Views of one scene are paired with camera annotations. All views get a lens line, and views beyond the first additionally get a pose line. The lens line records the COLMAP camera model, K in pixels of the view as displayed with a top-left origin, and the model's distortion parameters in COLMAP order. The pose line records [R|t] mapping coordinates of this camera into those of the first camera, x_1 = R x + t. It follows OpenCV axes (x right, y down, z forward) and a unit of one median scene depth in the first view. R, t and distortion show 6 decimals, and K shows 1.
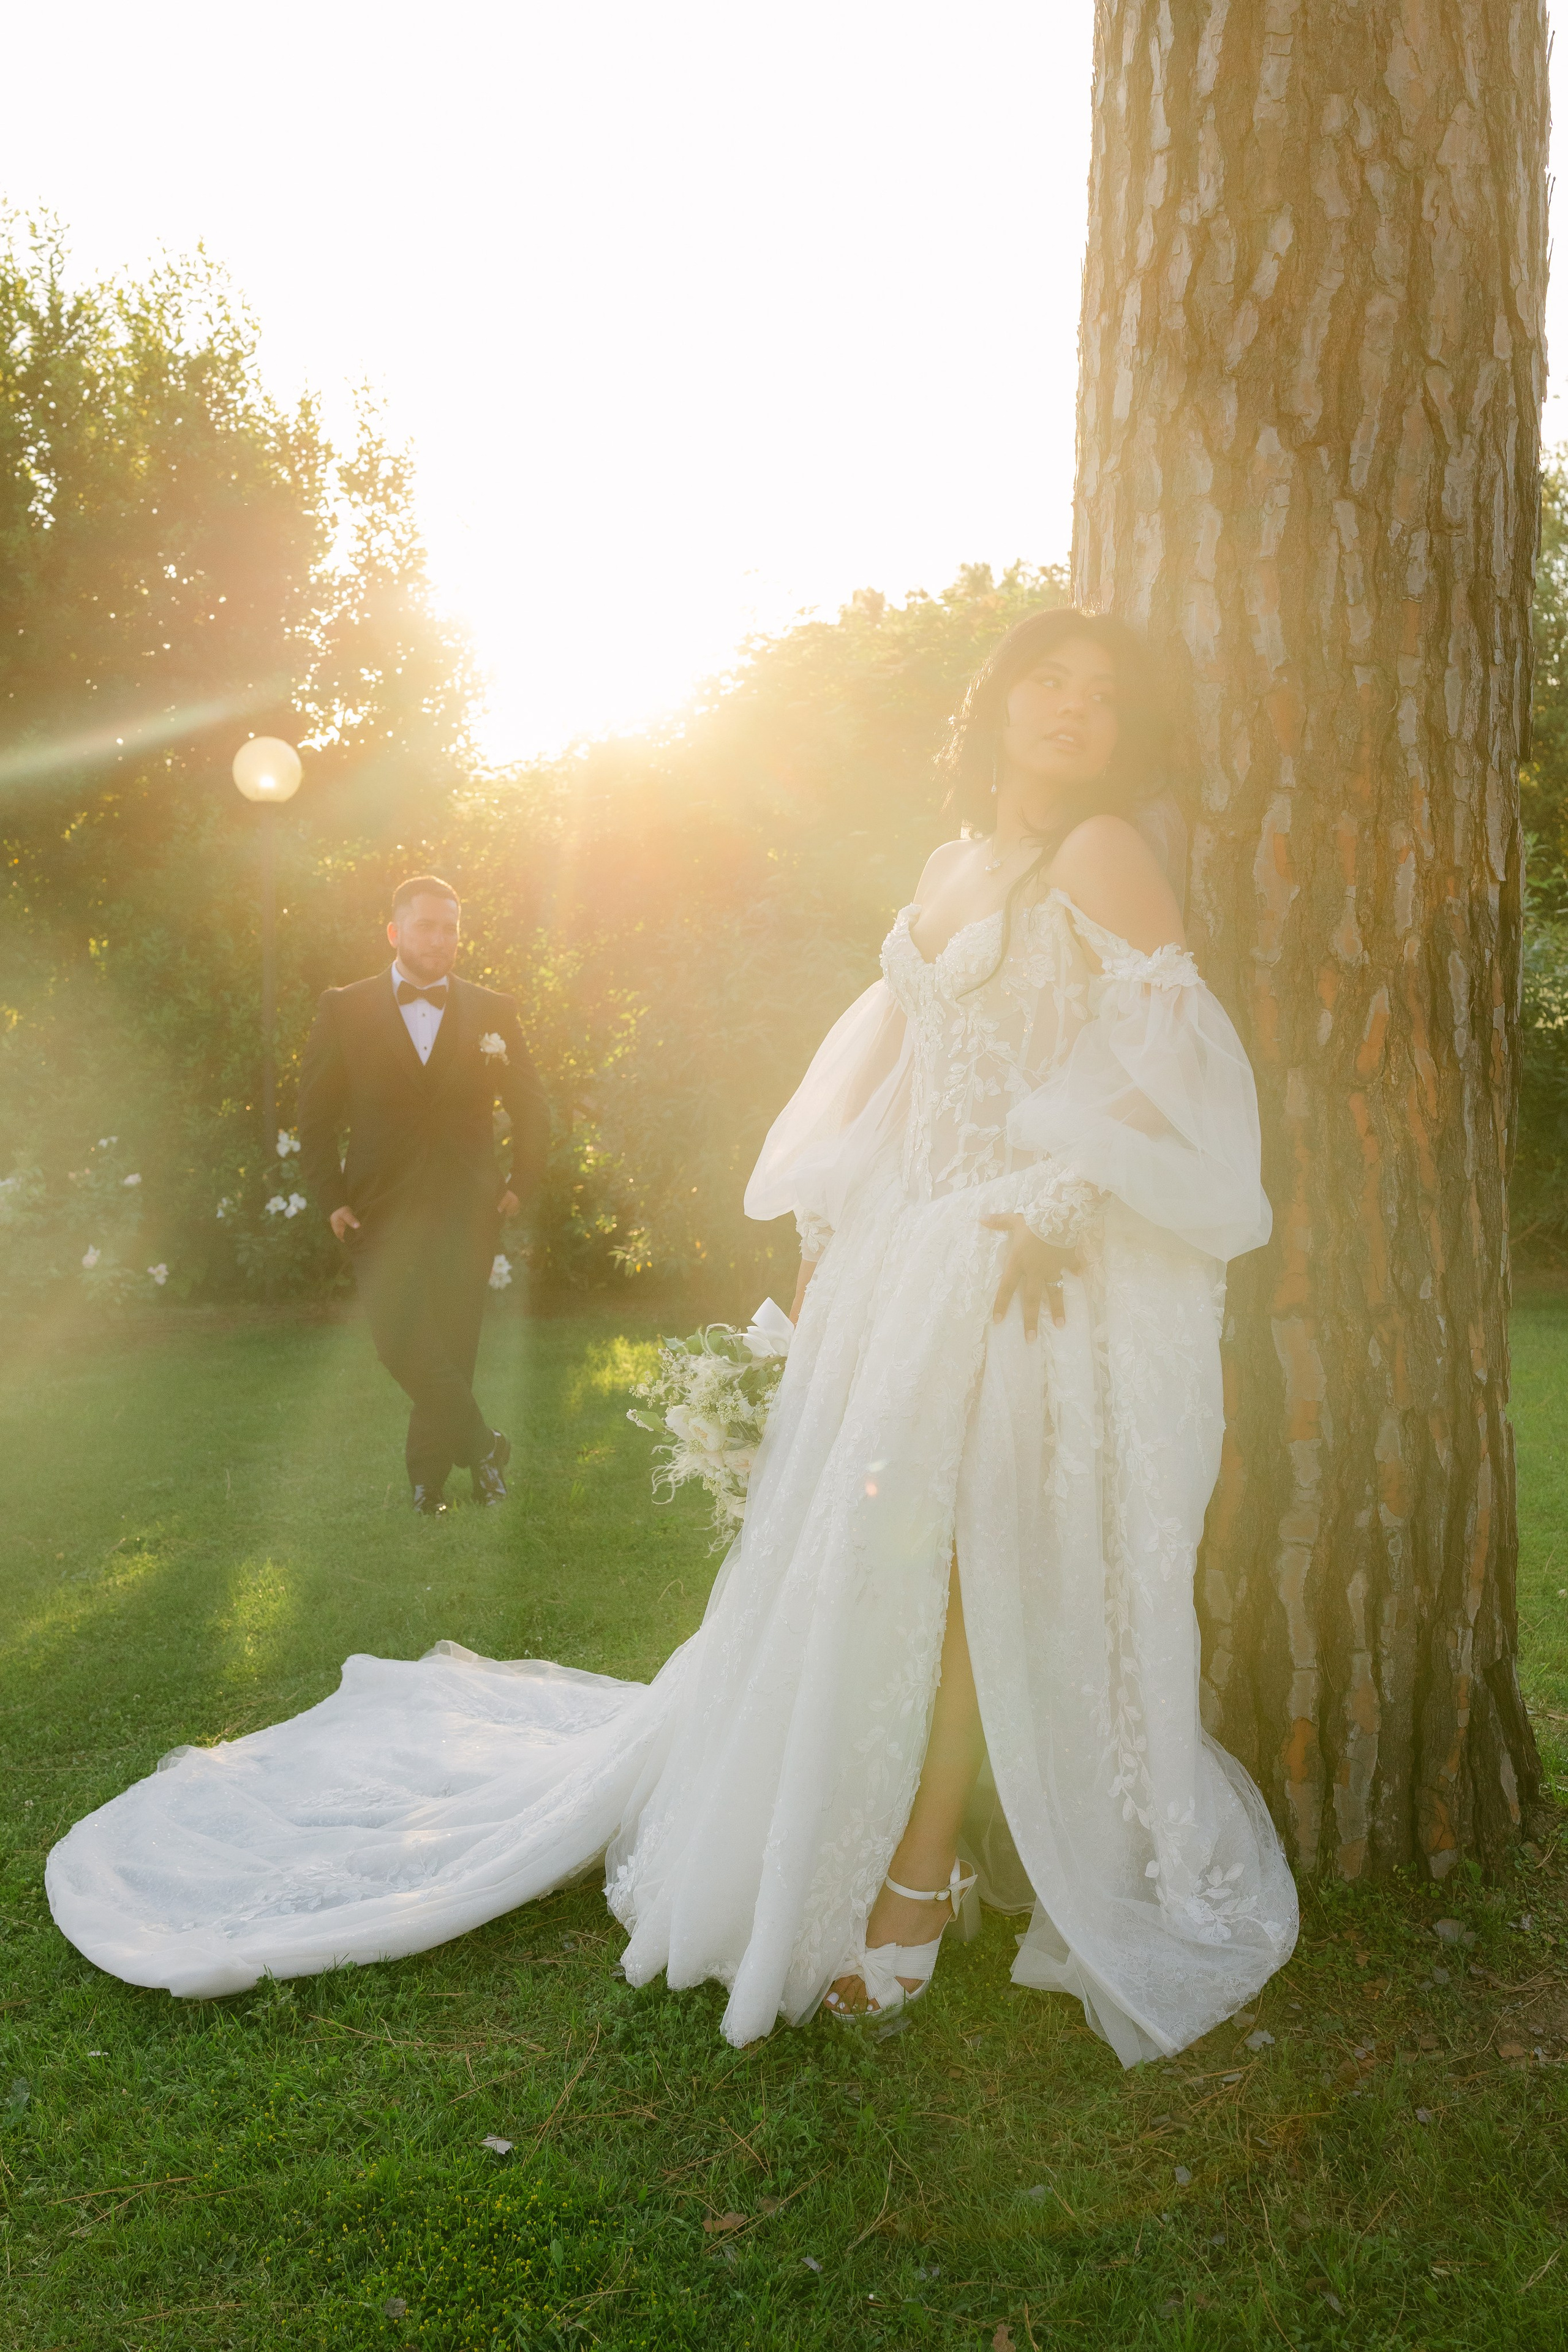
lens RADIAL K [[2255.2, 0, 784.0], [0, 2255.2, 1176.0], [0, 0, 1]] dist [0.007874, -0.007772]
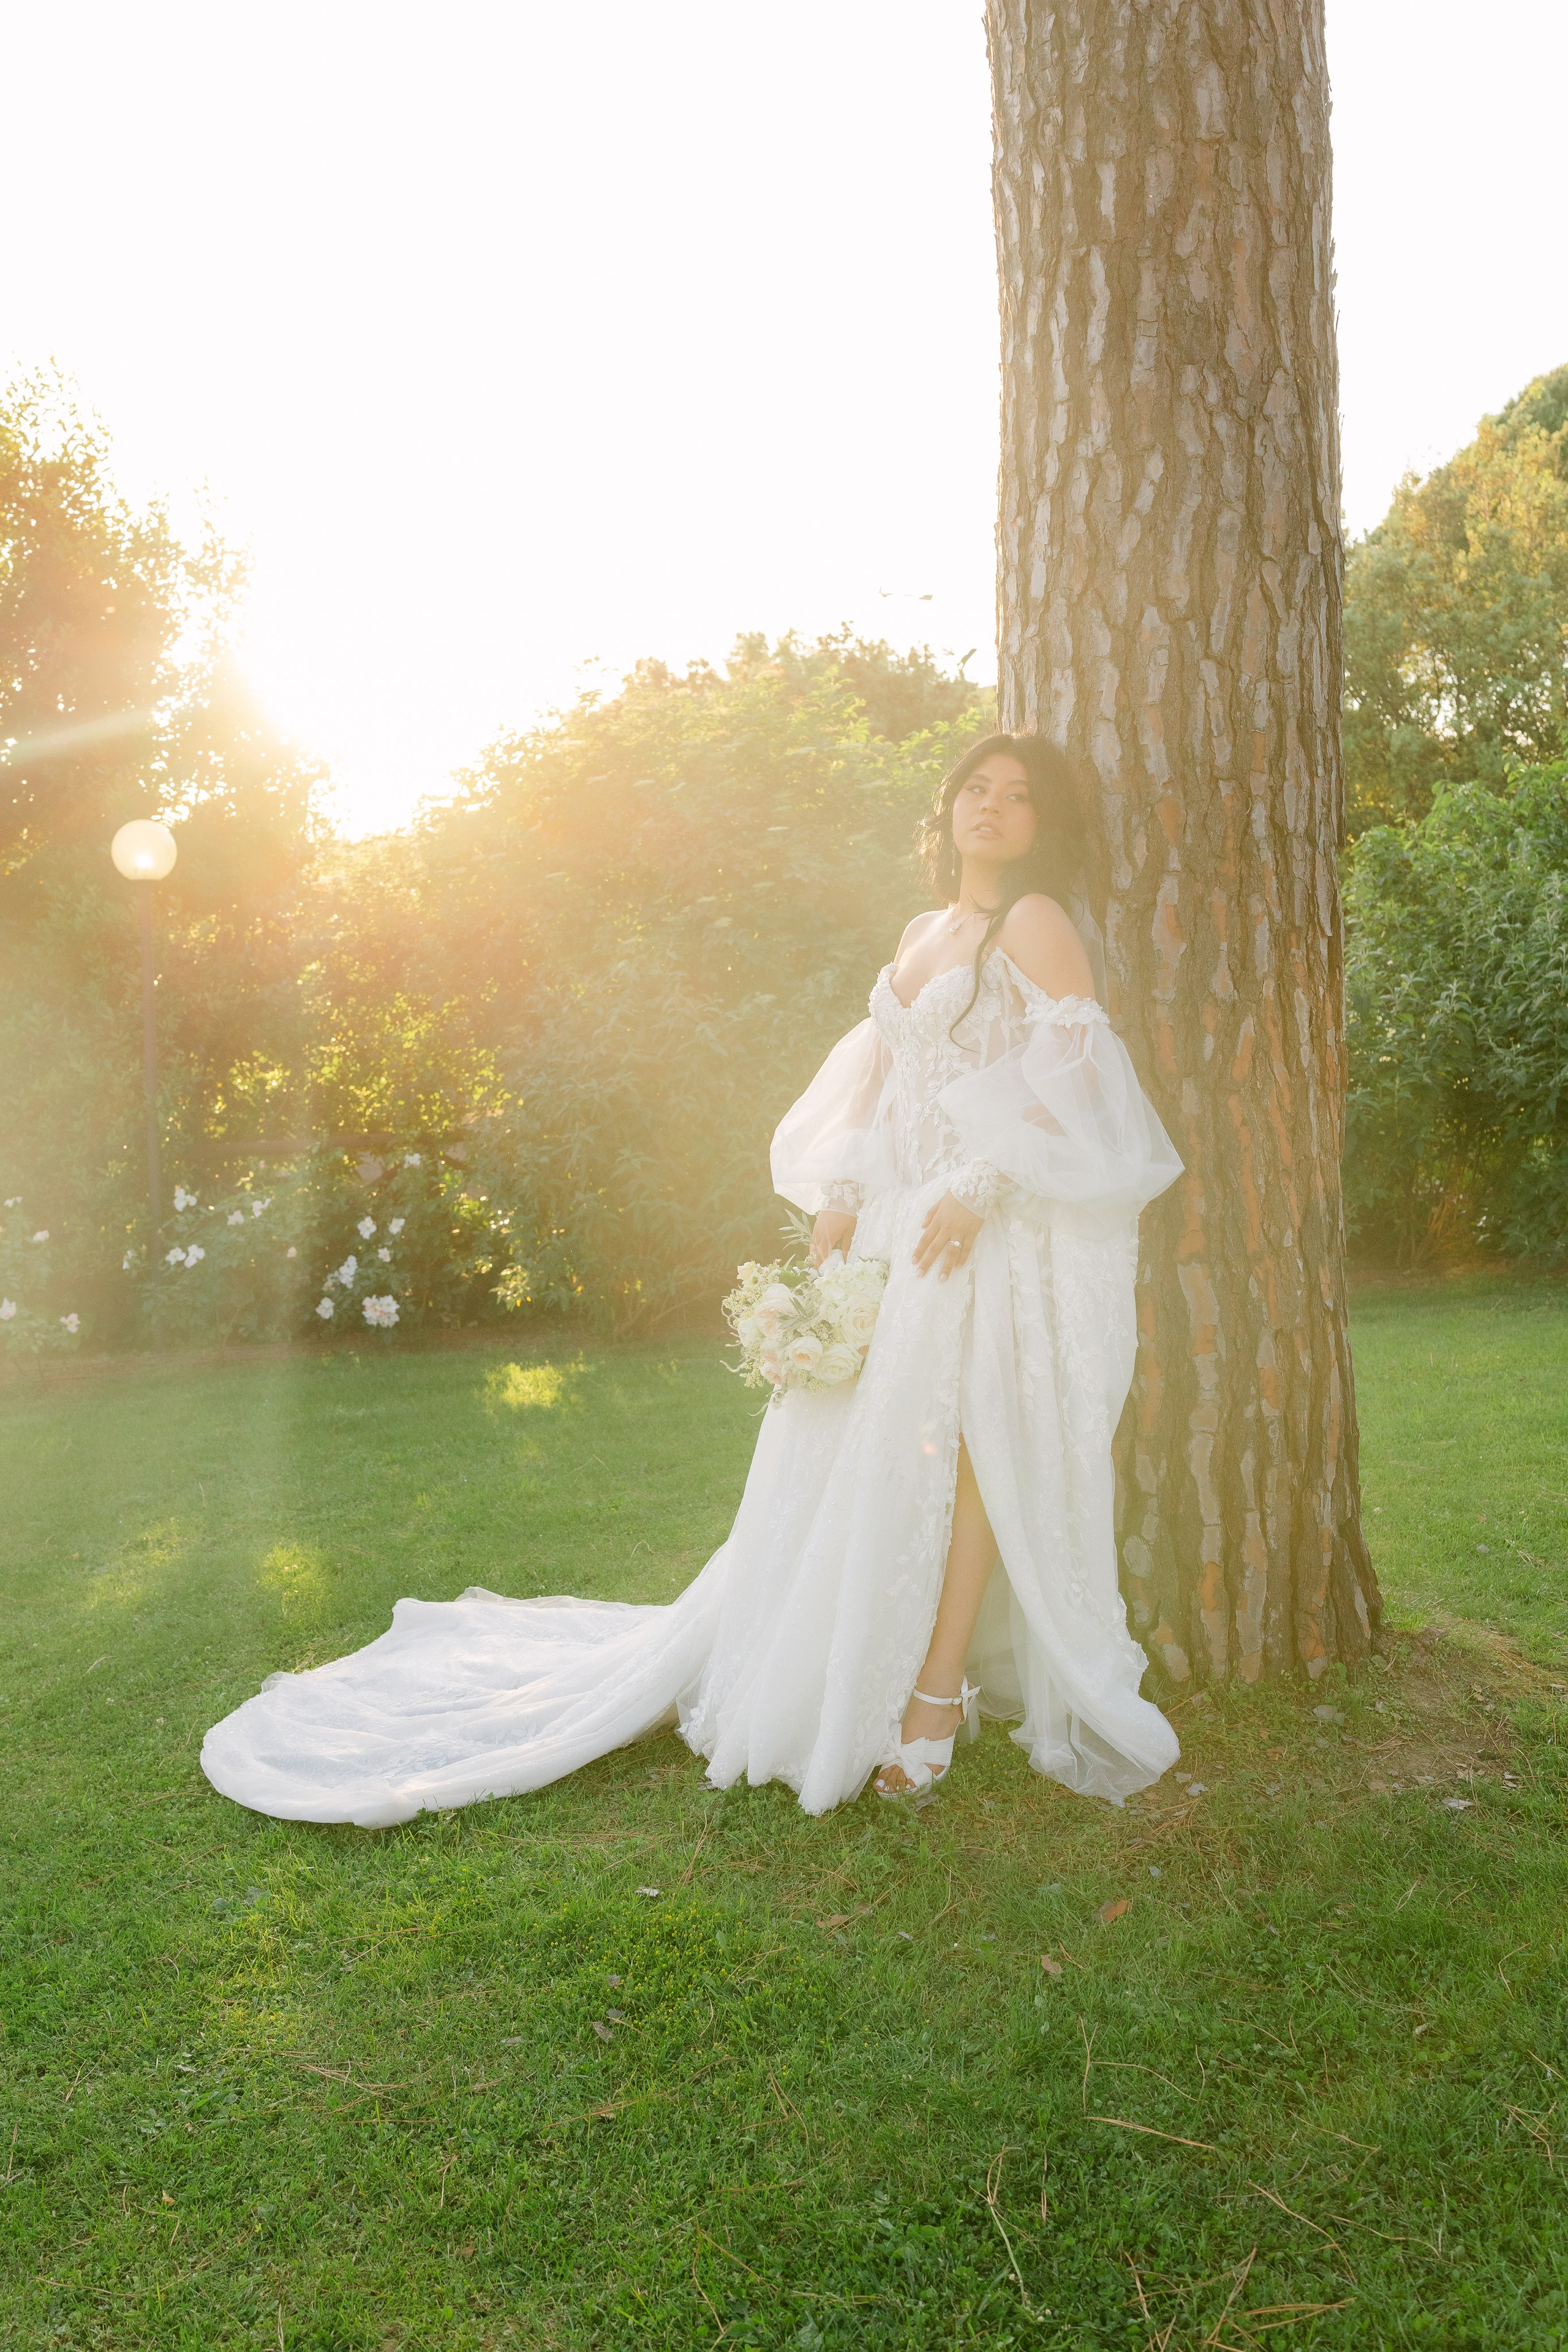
lens RADIAL K [[2237.6, 0, 775.8], [0, 2237.6, 1166.2], [0, 0, 1]] dist [0.008680, -0.026191]
pose [[0.995207, -0.030444, 0.092930, -0.141679], [0.033163, 0.999062, -0.027861, 0.033326], [-0.091995, 0.030809, 0.995283, -0.301028]]
